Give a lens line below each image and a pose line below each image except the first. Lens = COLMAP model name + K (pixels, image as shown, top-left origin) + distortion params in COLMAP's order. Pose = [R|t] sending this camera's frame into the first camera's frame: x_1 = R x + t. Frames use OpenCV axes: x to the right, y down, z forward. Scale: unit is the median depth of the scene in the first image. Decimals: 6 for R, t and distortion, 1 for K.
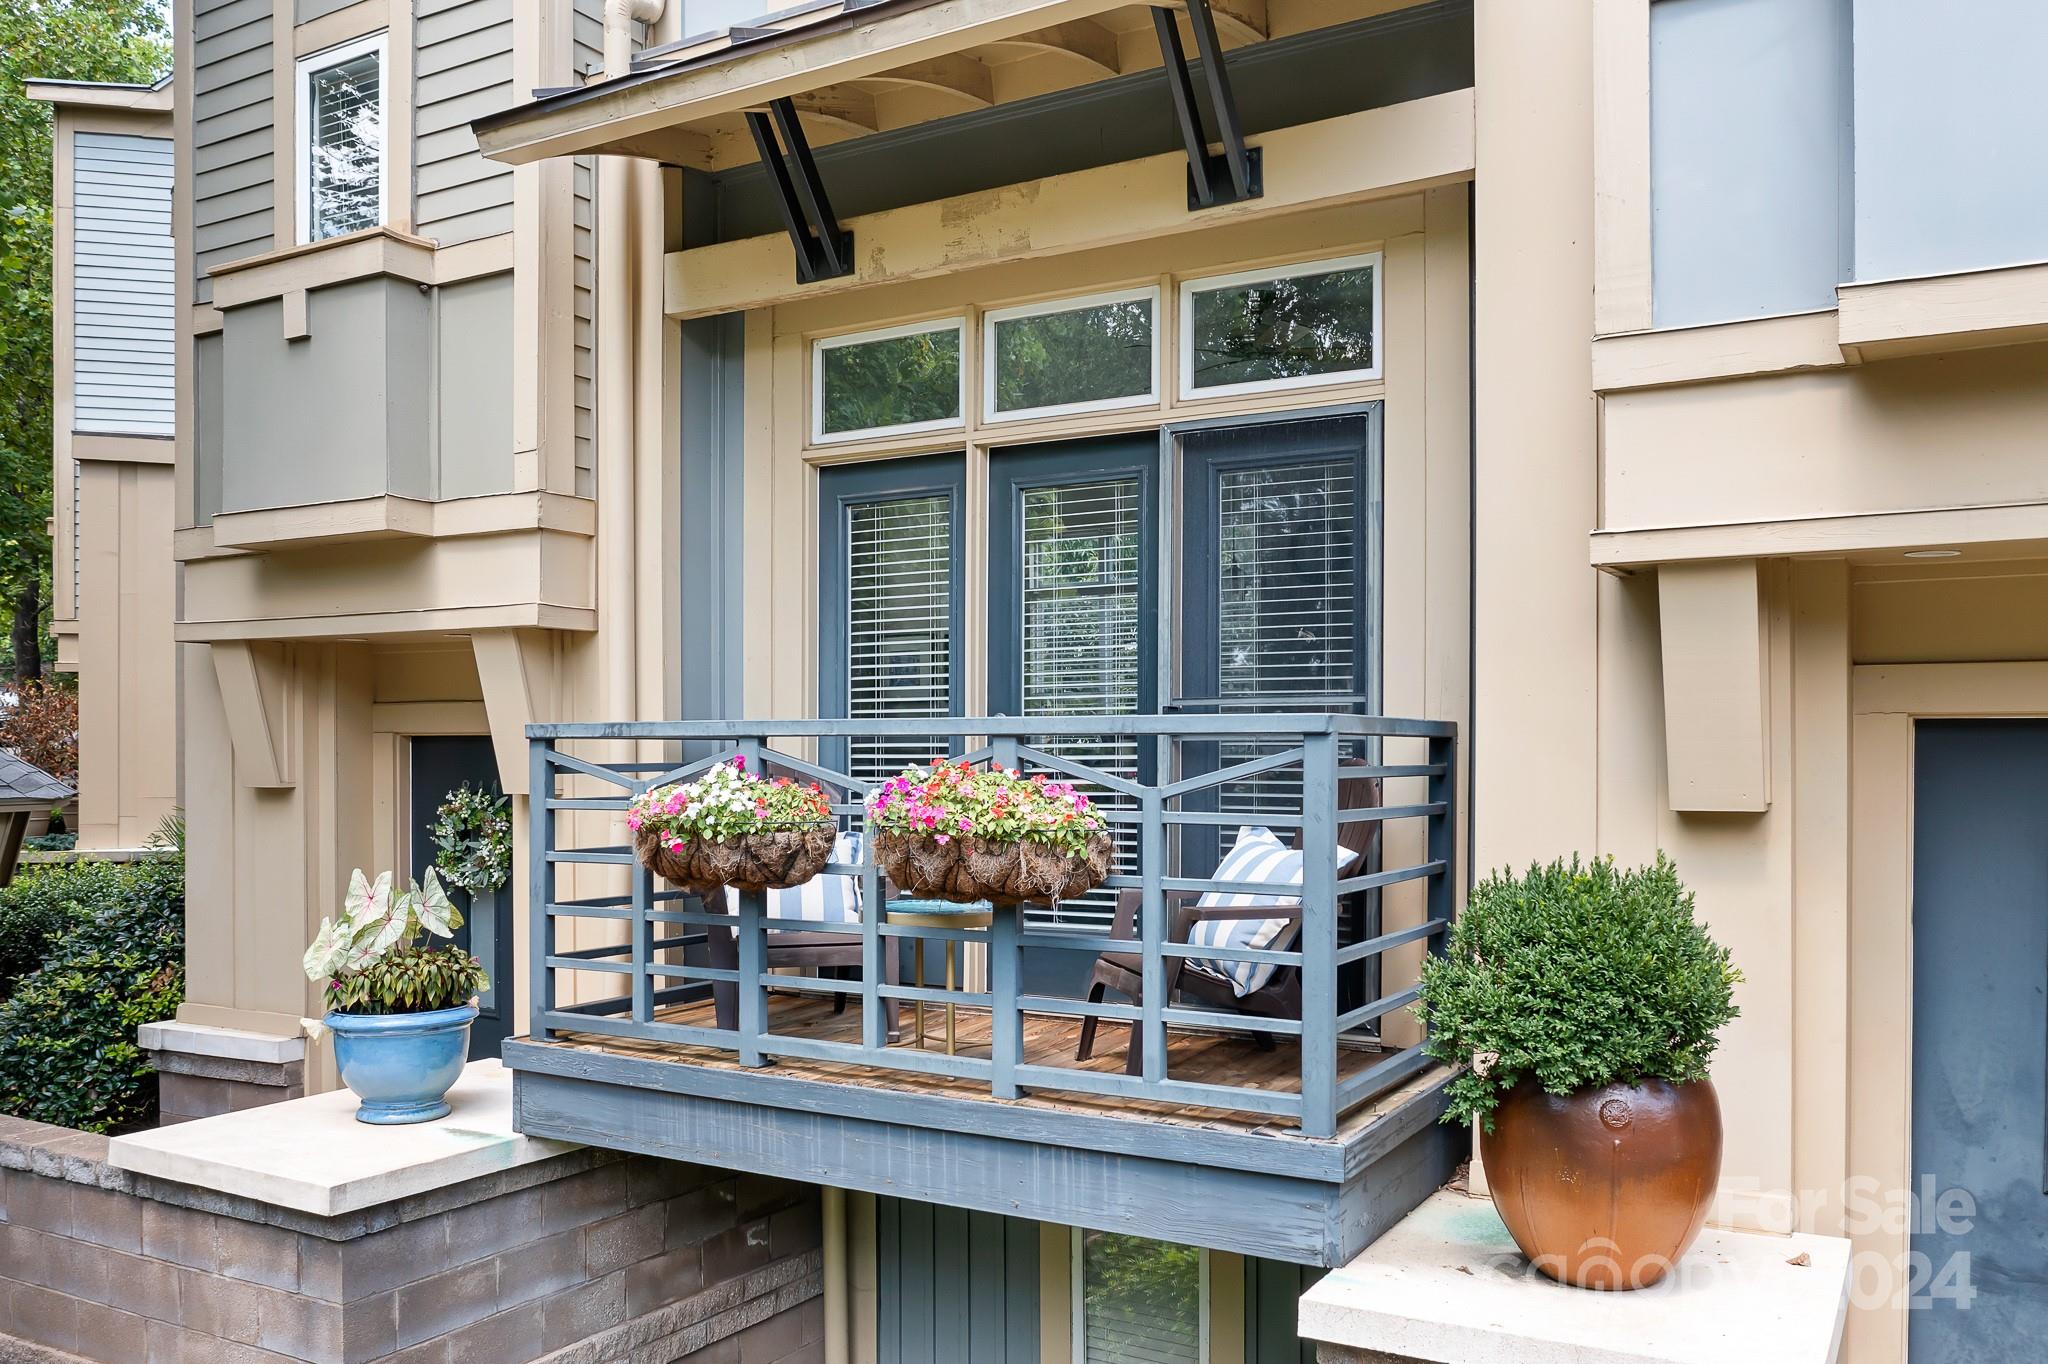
lens RADIAL K [[1620.3, 0, 1024.7], [0, 1620.3, 763.5], [0, 0, 1]] dist [-0.043396, 0.003052]
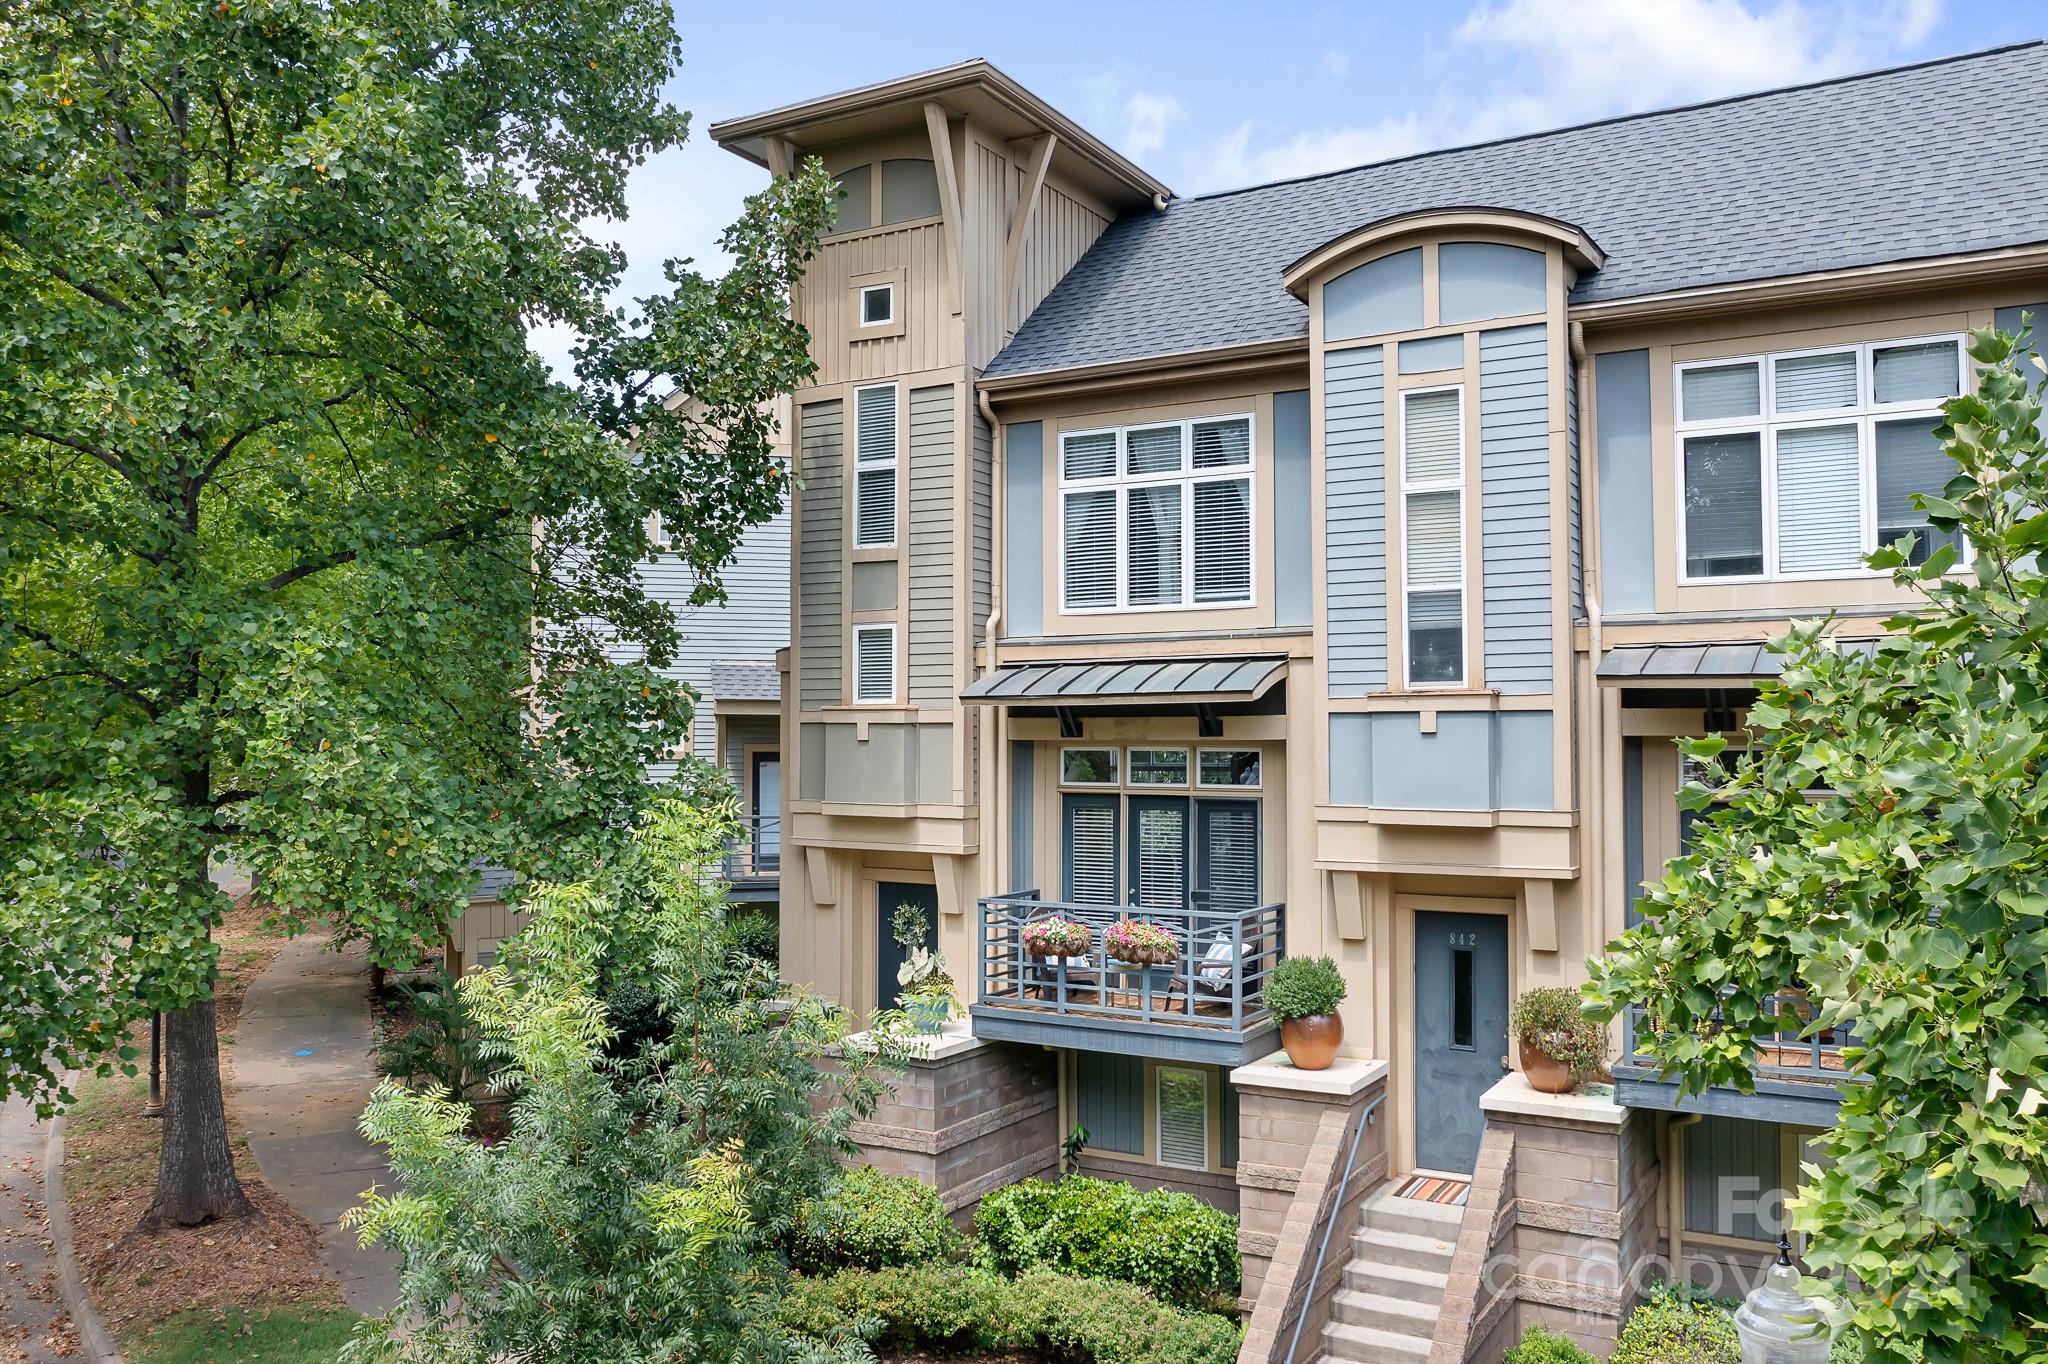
lens RADIAL K [[1587.2, 0, 1024.0], [0, 1587.2, 682.0], [0, 0, 1]] dist [-0.026478, 0.000269]
pose [[0.999999, 0.001657, -0.000165, -0.245966], [-0.001662, 0.999169, -0.040737, -0.335825], [0.000098, 0.040737, 0.999170, -2.139665]]
